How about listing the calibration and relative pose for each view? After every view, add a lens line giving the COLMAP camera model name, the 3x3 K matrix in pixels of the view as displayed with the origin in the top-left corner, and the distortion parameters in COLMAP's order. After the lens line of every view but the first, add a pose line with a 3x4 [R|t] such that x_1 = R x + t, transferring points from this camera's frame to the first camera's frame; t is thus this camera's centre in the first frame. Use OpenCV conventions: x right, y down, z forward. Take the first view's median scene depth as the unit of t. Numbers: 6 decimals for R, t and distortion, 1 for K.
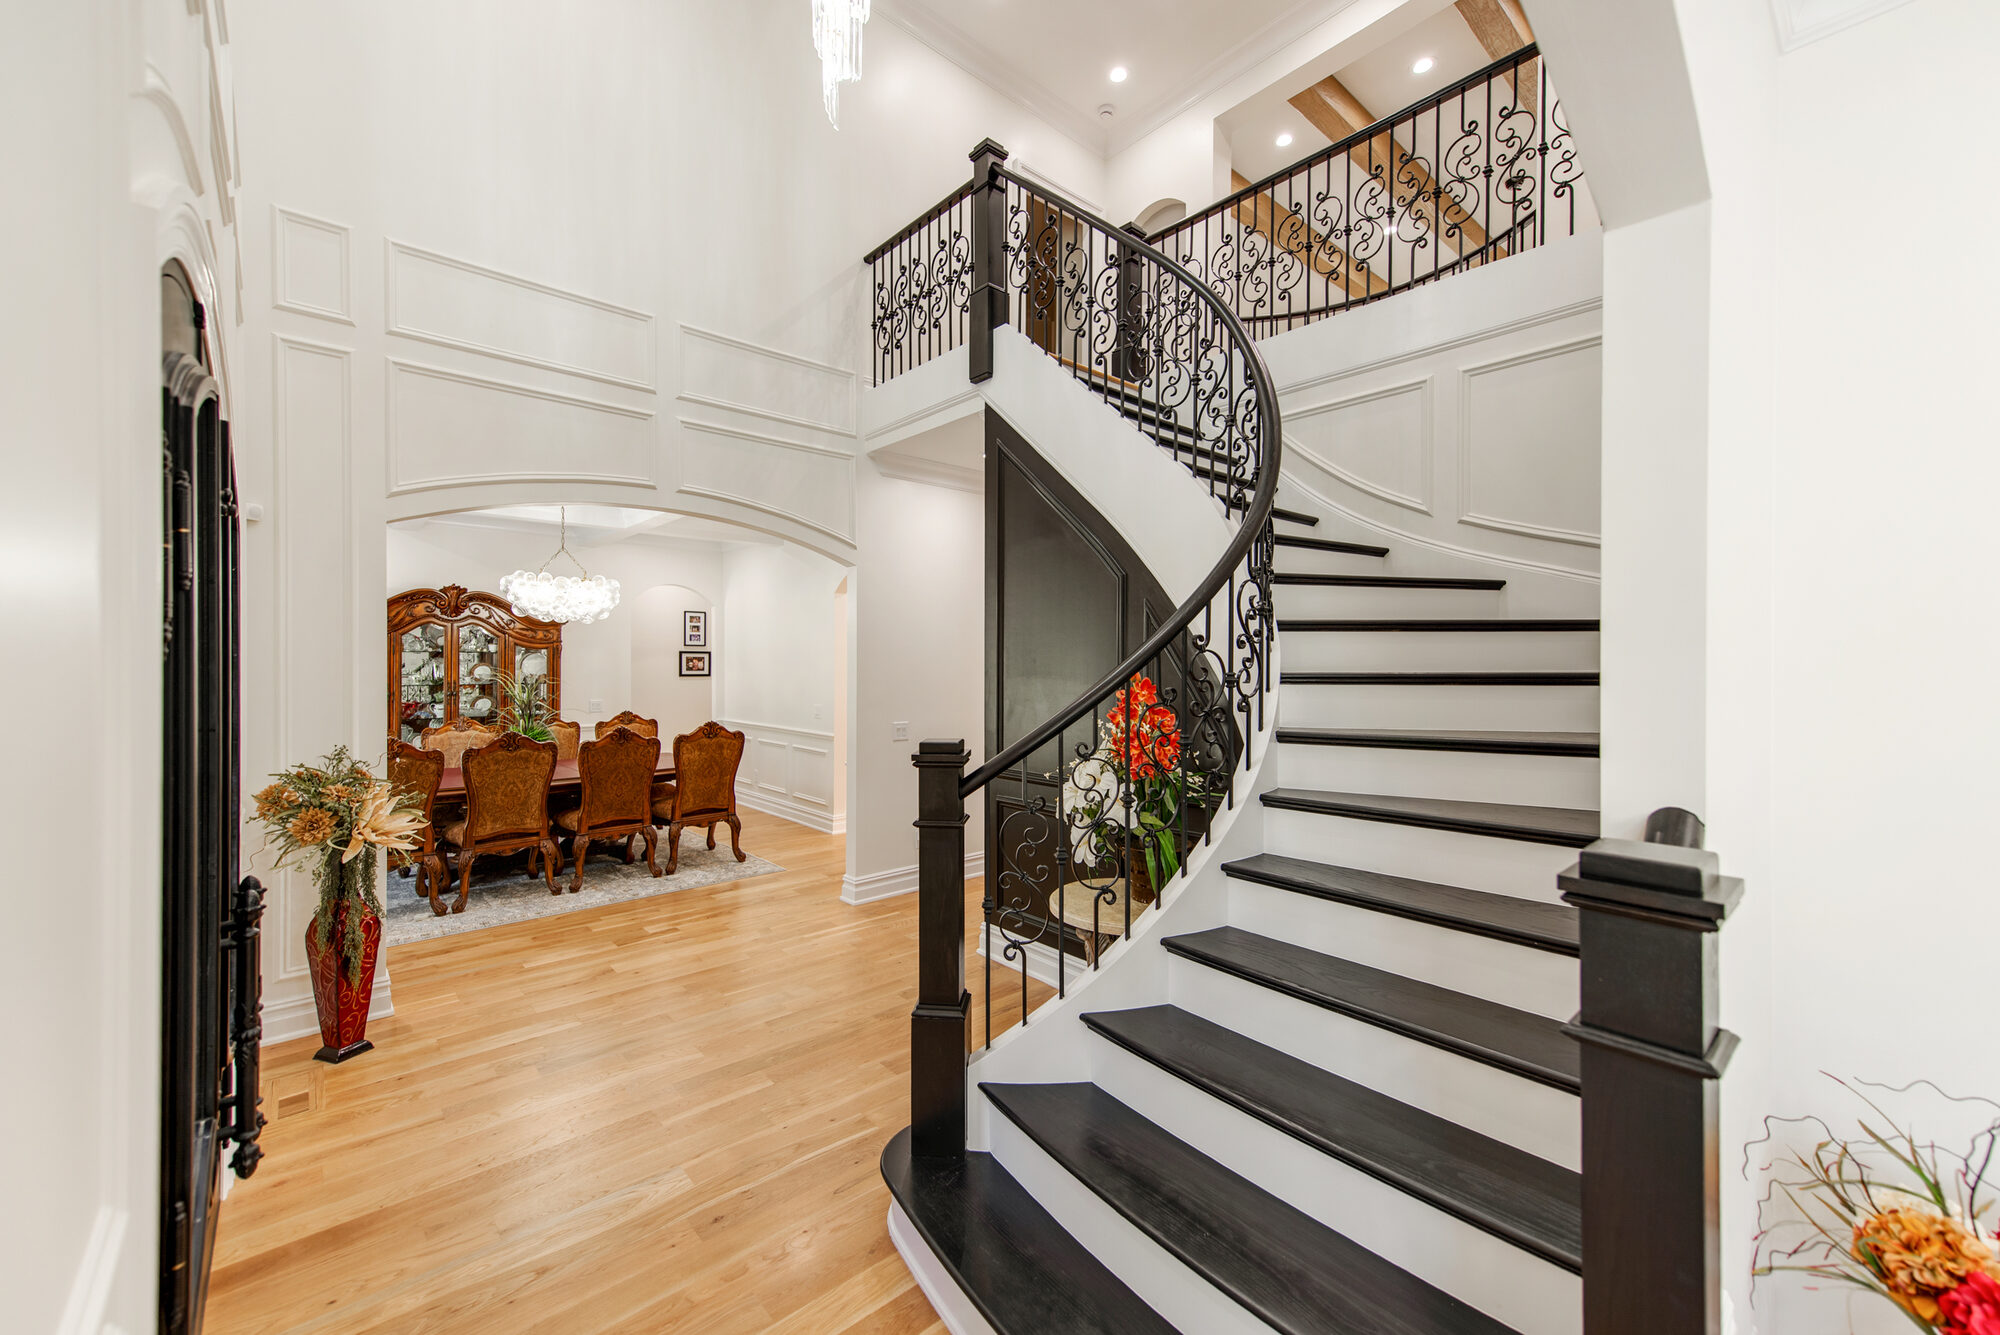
lens RADIAL K [[792.7, 0, 1006.1], [0, 792.7, 650.5], [0, 0, 1]] dist [0.013784, -0.000040]
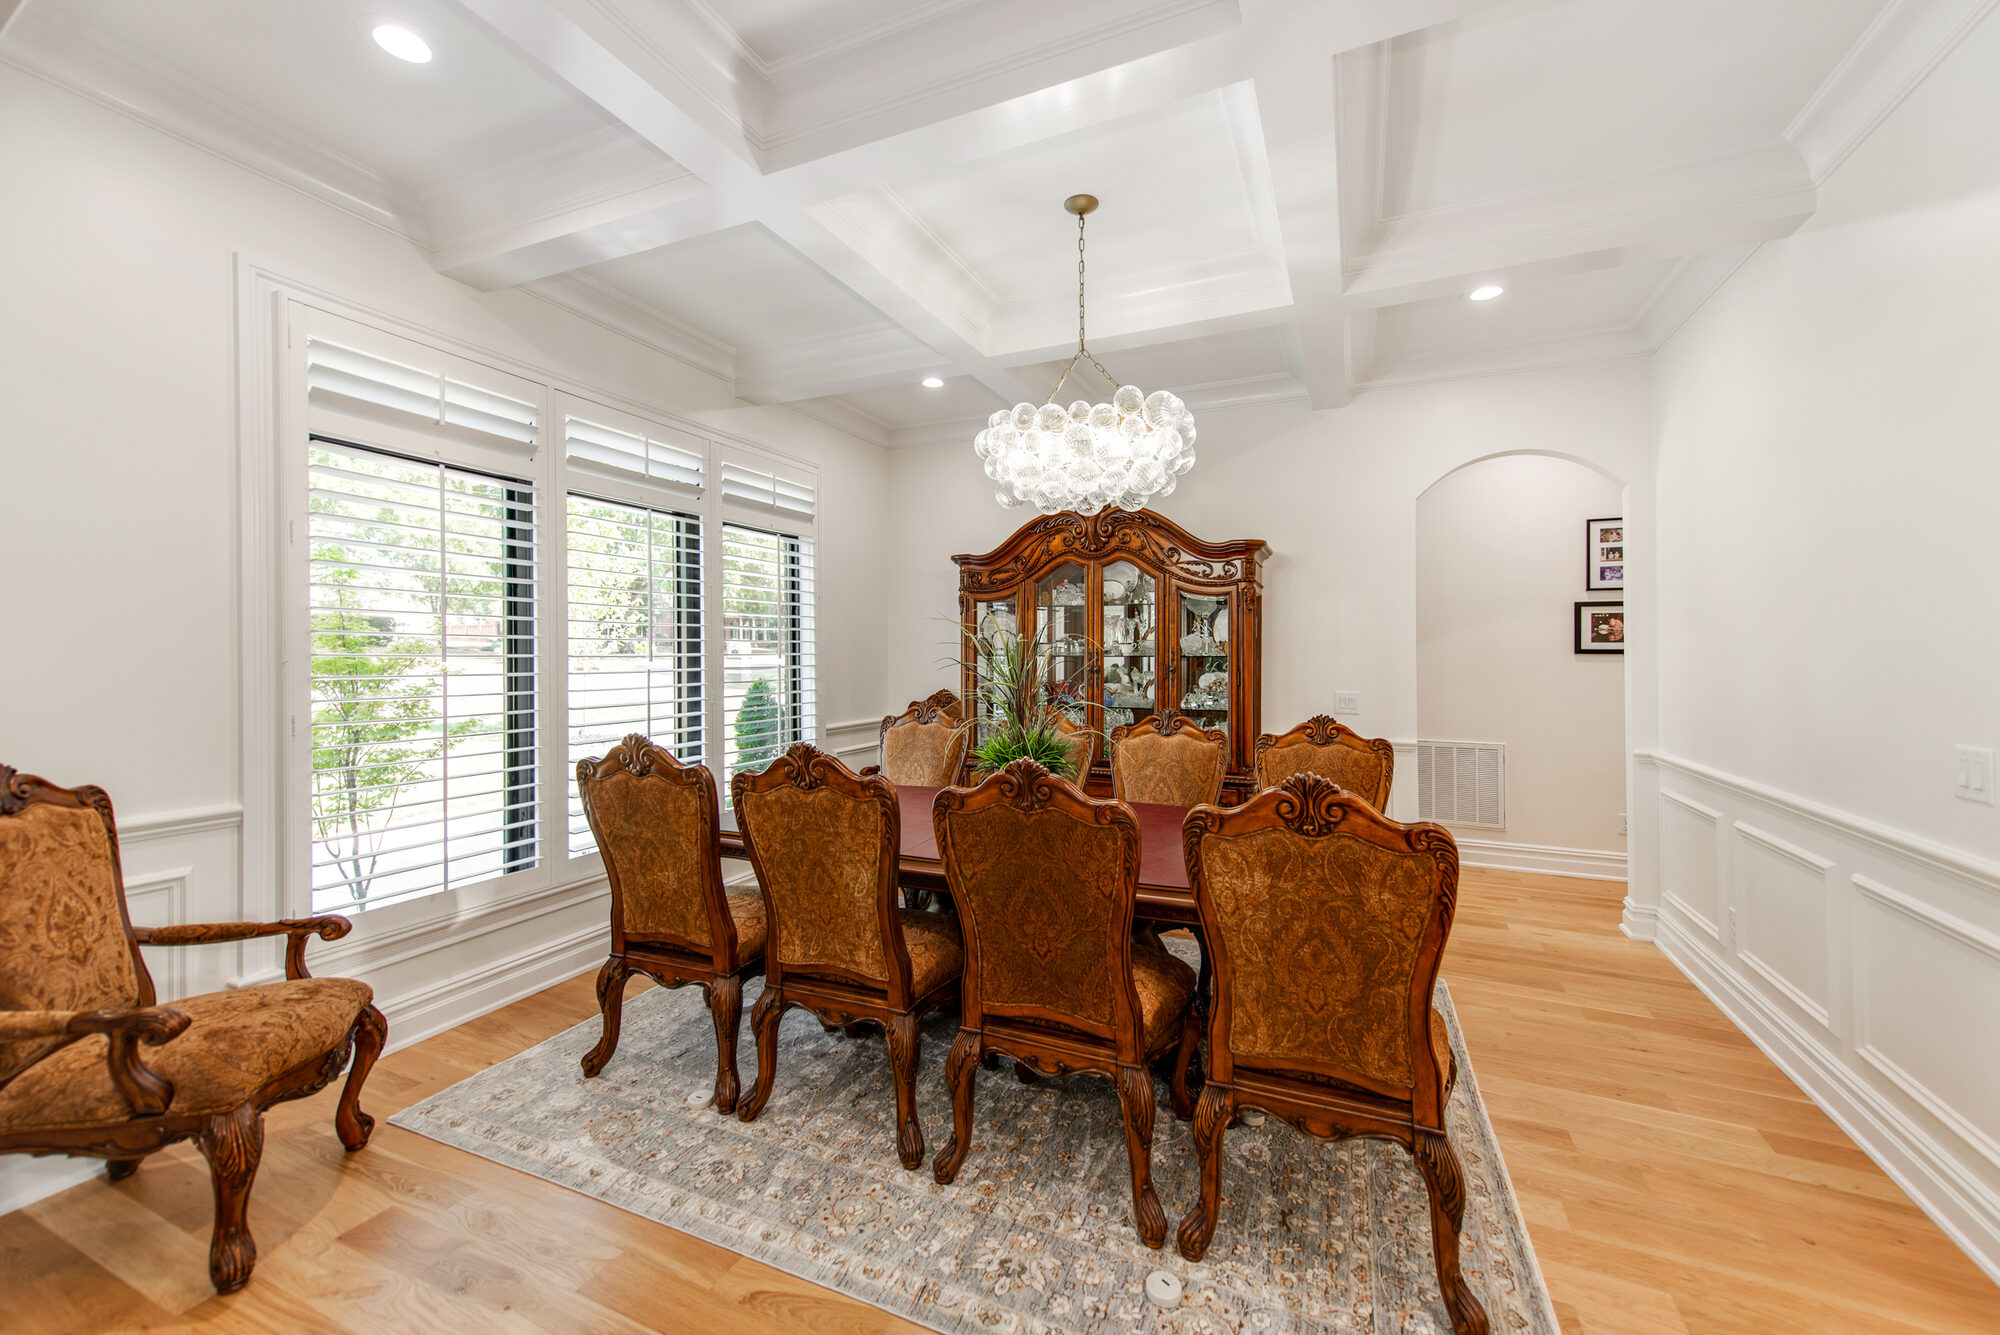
lens RADIAL K [[792.7, 0, 1006.1], [0, 792.7, 650.5], [0, 0, 1]] dist [0.013784, -0.000040]
pose [[0.396242, -0.013459, -0.918048, -0.132596], [0.013642, 0.999868, -0.008770, 0.040855], [0.918045, -0.009049, 0.396373, 0.652691]]
